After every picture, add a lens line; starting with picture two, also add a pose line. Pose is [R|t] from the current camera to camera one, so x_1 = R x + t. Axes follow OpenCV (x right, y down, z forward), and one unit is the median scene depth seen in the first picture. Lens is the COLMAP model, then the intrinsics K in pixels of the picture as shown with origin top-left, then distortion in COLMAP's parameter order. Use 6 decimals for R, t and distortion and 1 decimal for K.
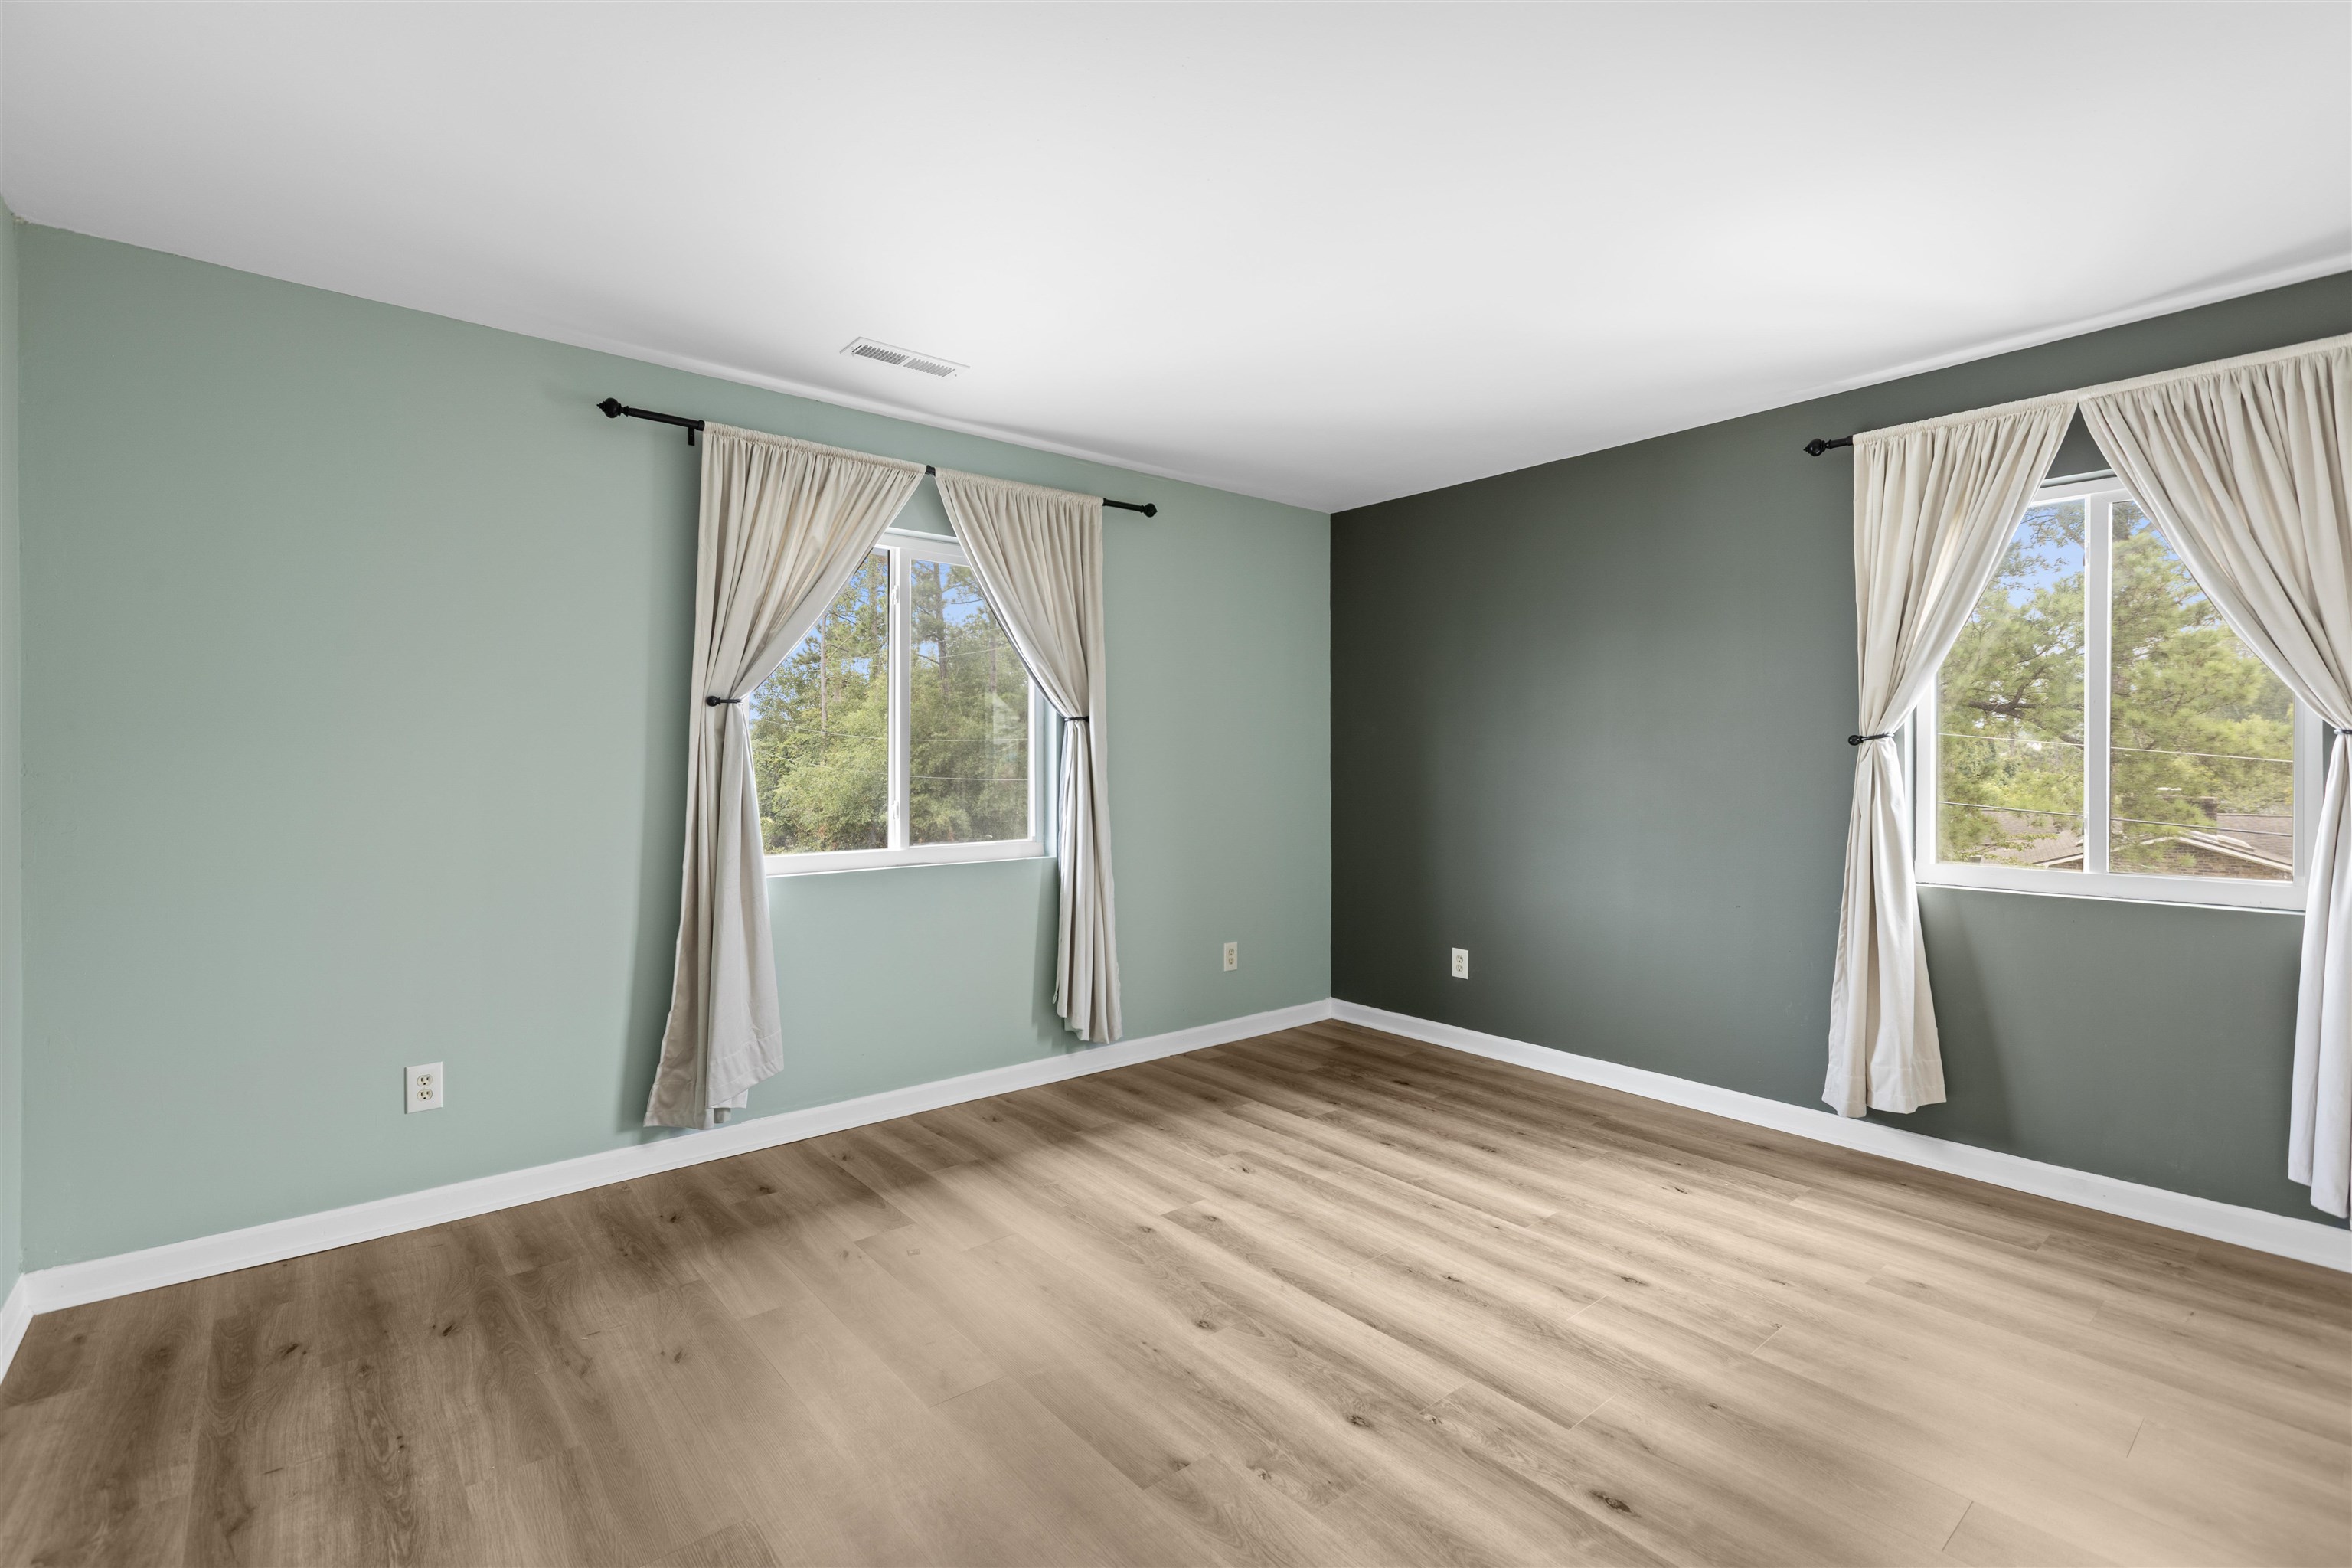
lens RADIAL K [[1056.9, 0, 1172.0], [0, 1056.9, 765.8], [0, 0, 1]] dist [0.001158, -0.000282]
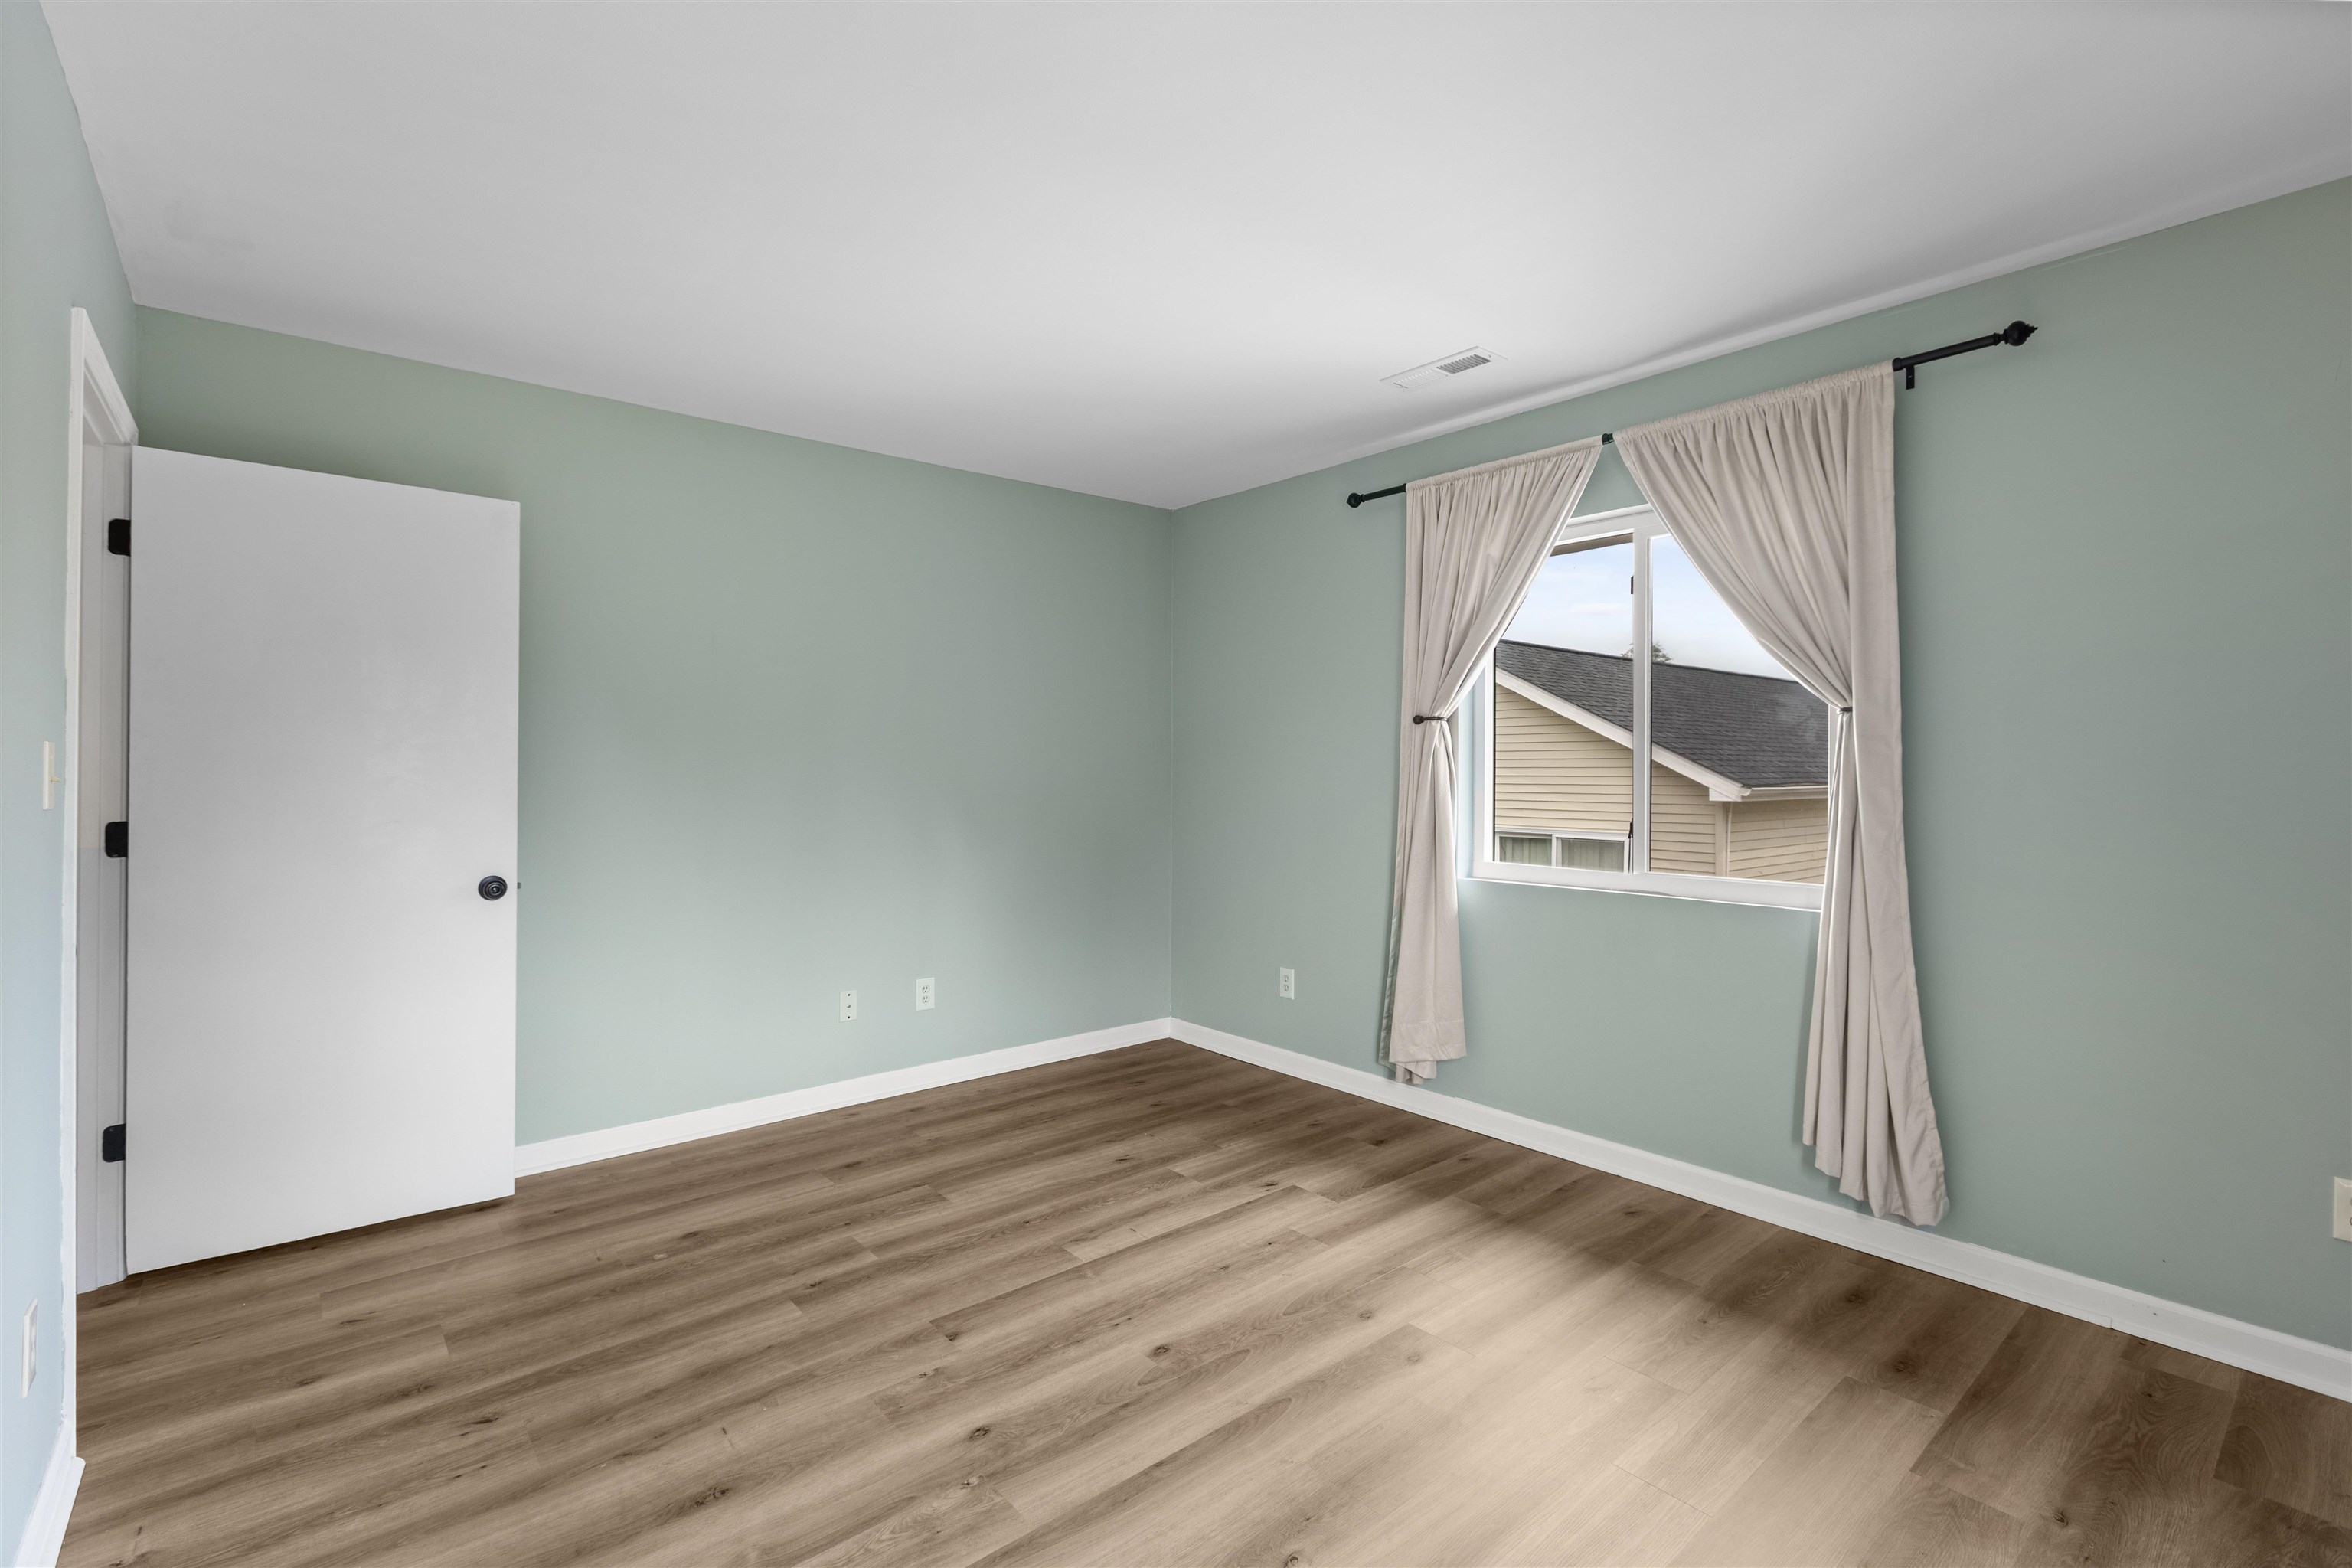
lens RADIAL K [[1056.9, 0, 1172.0], [0, 1056.9, 765.8], [0, 0, 1]] dist [0.001158, -0.000282]
pose [[0.007995, 0.000099, -0.999968, 0.744454], [-0.005918, 0.999982, 0.000052, -0.008638], [0.999951, 0.005917, 0.007995, 0.737641]]
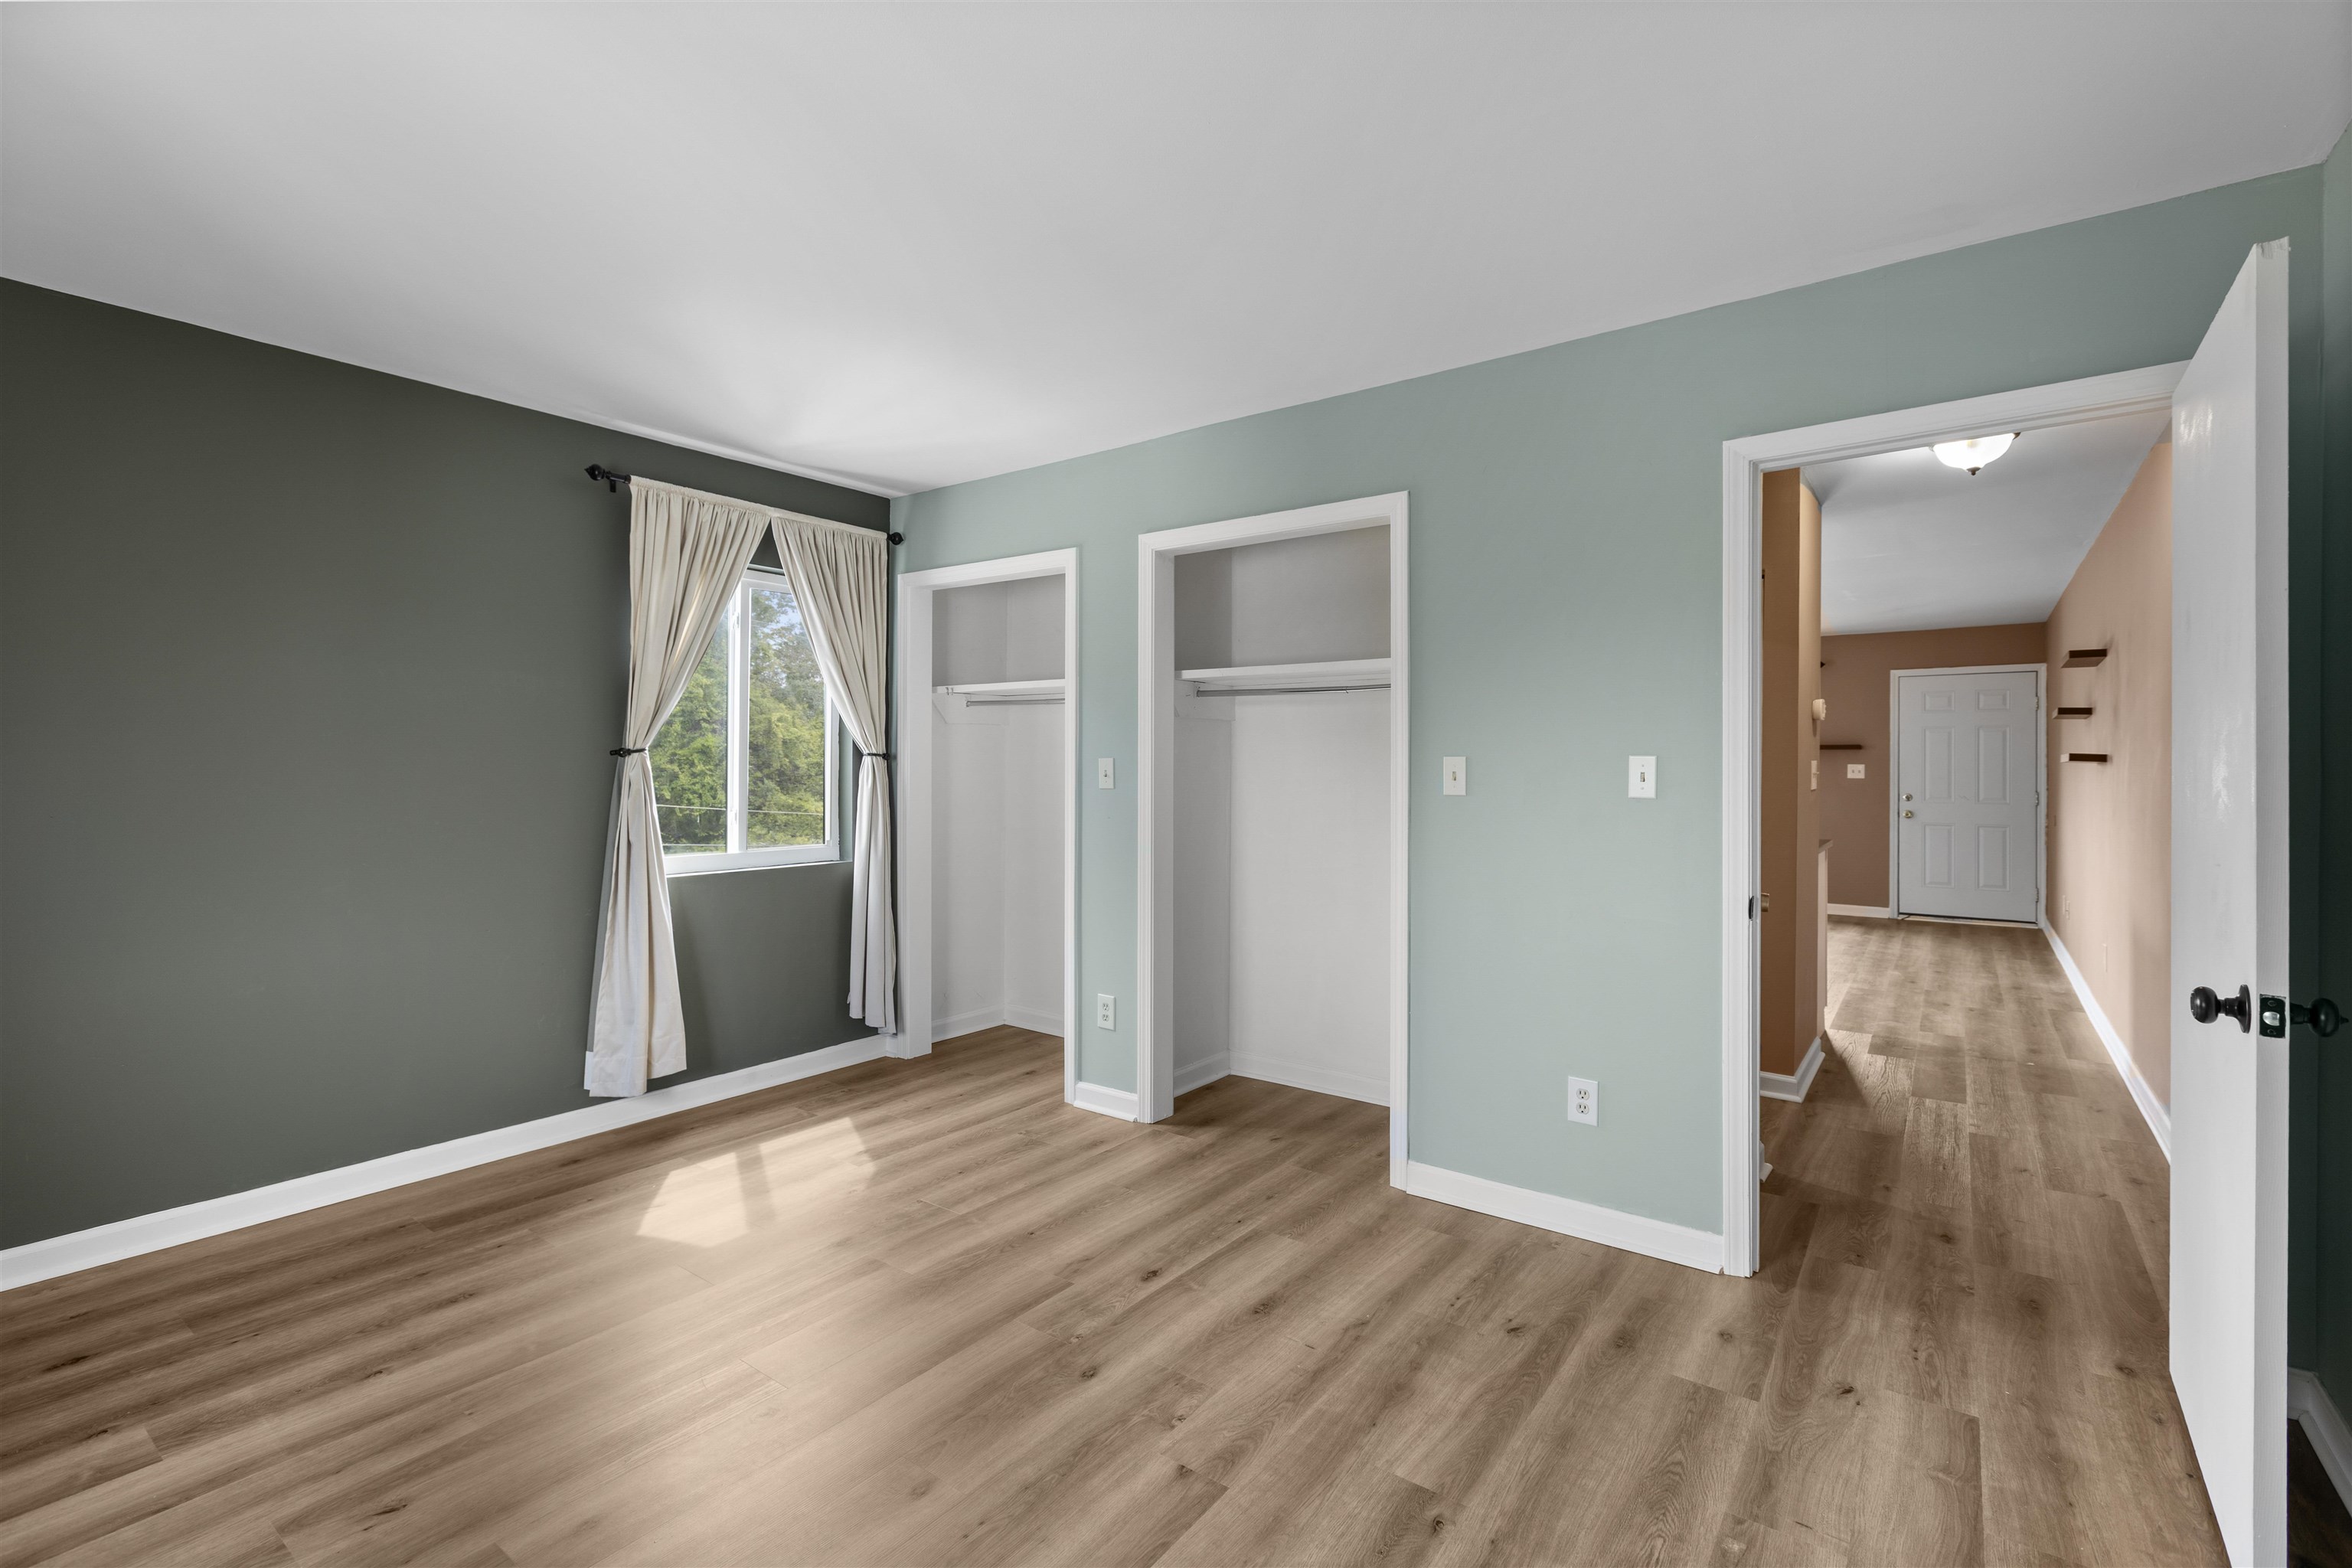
lens RADIAL K [[1056.9, 0, 1172.0], [0, 1056.9, 765.8], [0, 0, 1]] dist [0.001158, -0.000282]
pose [[-0.230777, -0.001205, 0.973006, -0.580177], [0.003152, 0.999993, 0.001986, -0.011766], [-0.973001, 0.003526, -0.230772, 0.736720]]
